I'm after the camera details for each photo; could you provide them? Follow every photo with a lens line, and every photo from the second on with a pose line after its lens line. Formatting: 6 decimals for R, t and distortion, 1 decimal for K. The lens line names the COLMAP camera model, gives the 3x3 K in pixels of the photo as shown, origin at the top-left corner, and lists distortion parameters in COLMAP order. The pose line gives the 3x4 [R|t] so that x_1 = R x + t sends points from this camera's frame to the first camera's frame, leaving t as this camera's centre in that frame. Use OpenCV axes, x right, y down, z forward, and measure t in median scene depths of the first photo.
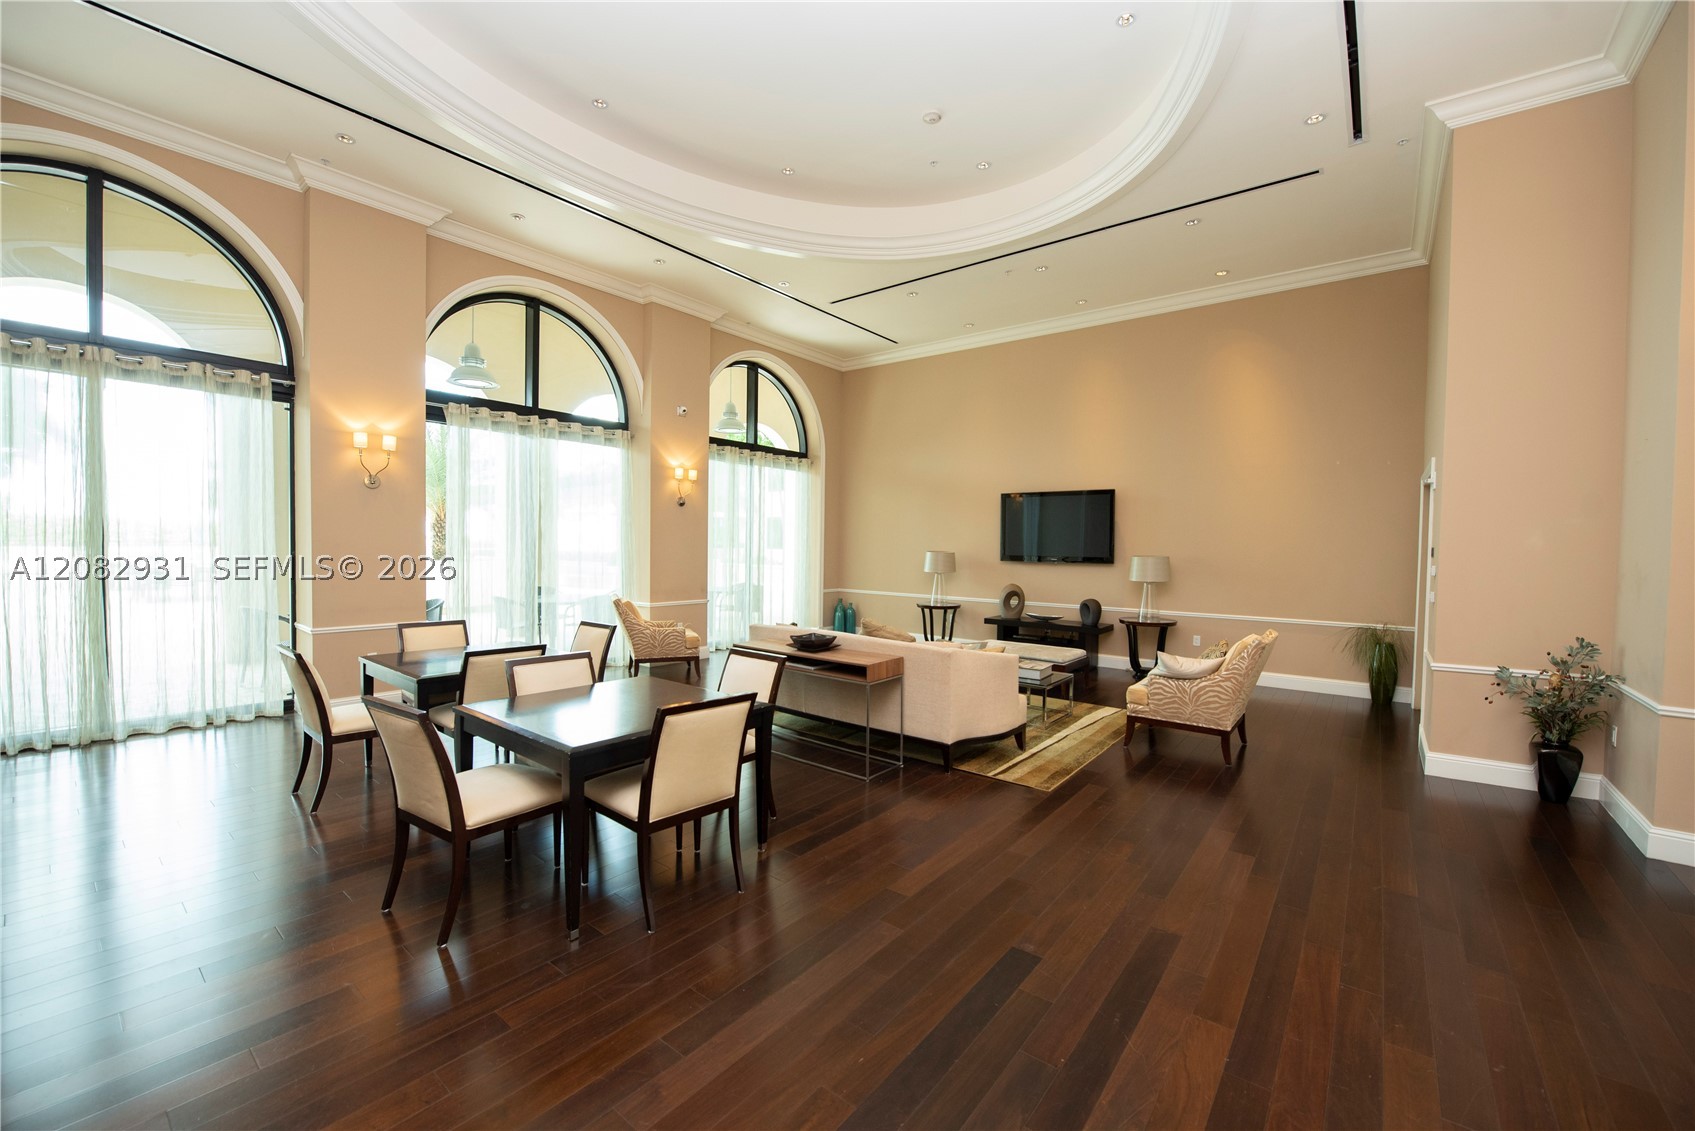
lens RADIAL K [[679.6, 0, 847.5], [0, 679.6, 565.5], [0, 0, 1]] dist [-0.000038, 0.000033]
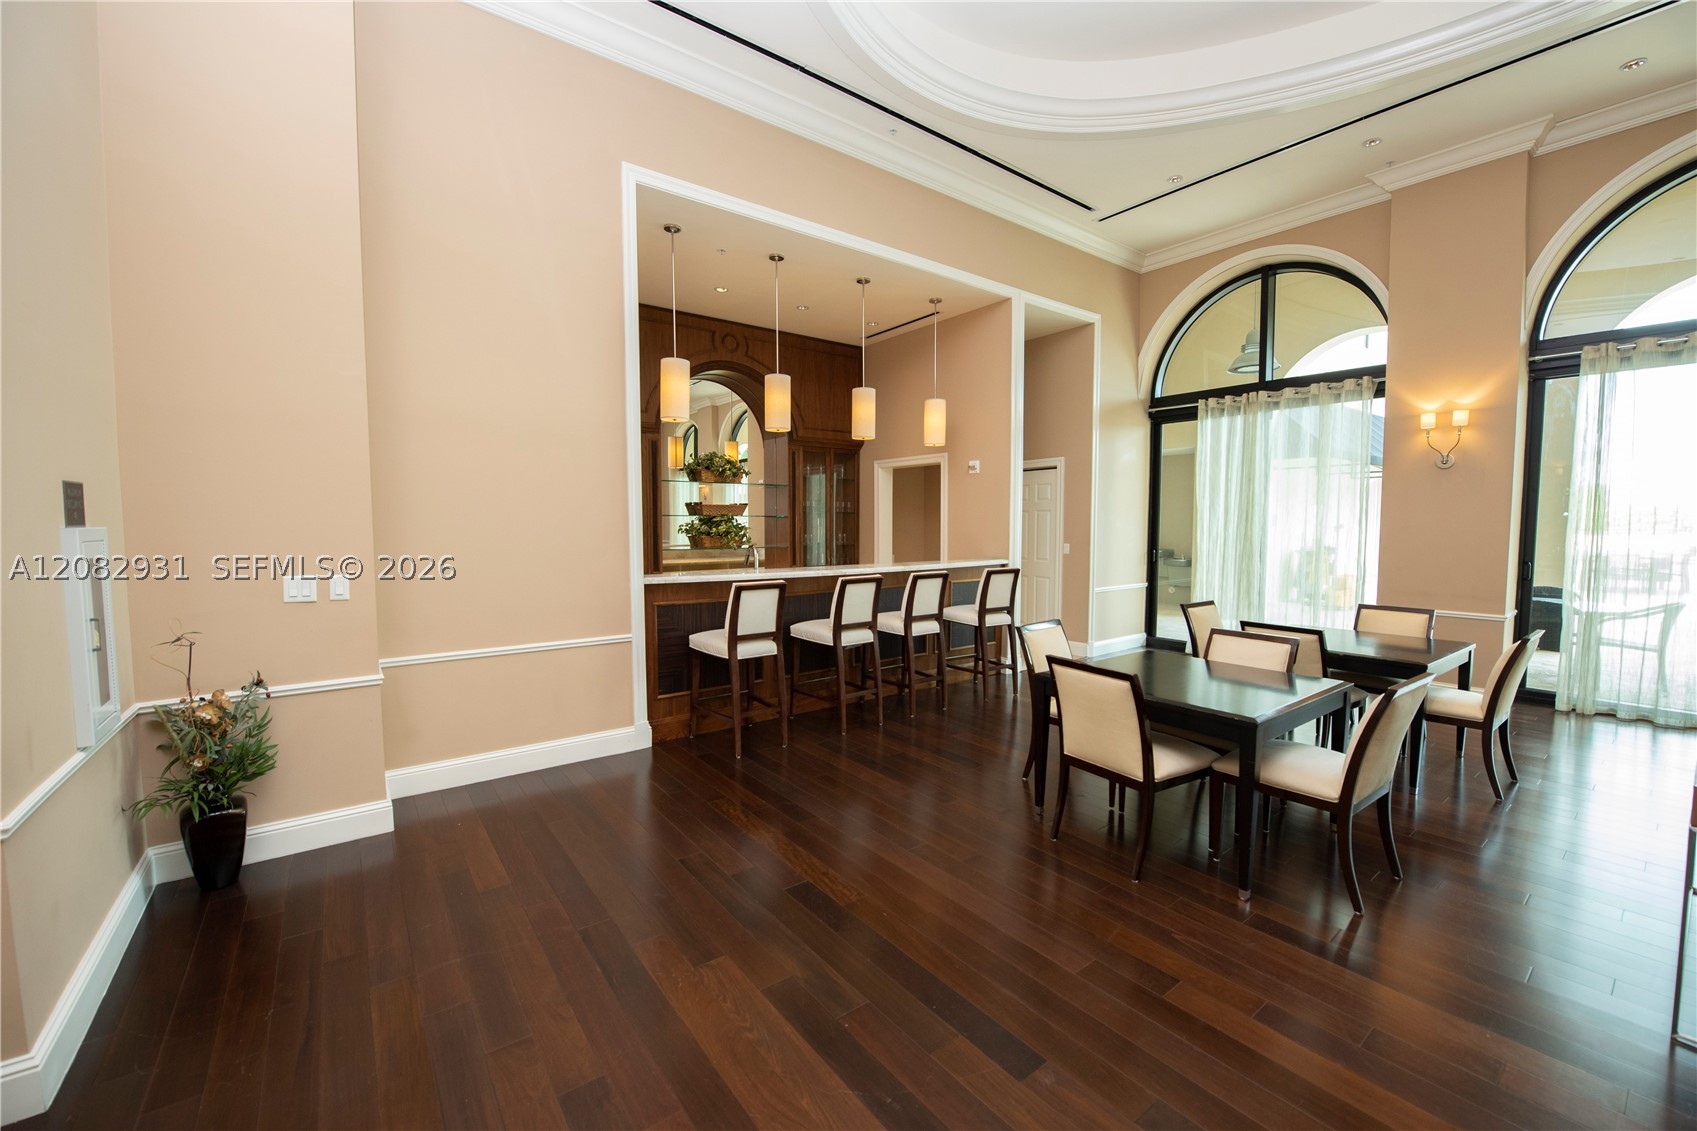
lens RADIAL K [[680.4, 0, 848.5], [0, 680.4, 565.5], [0, 0, 1]] dist [-0.000038, 0.000033]
pose [[-0.248589, 0.046567, -0.967489, 0.496046], [-0.048954, 0.996963, 0.060563, 0.005383], [0.967371, 0.062418, -0.245554, 0.486288]]
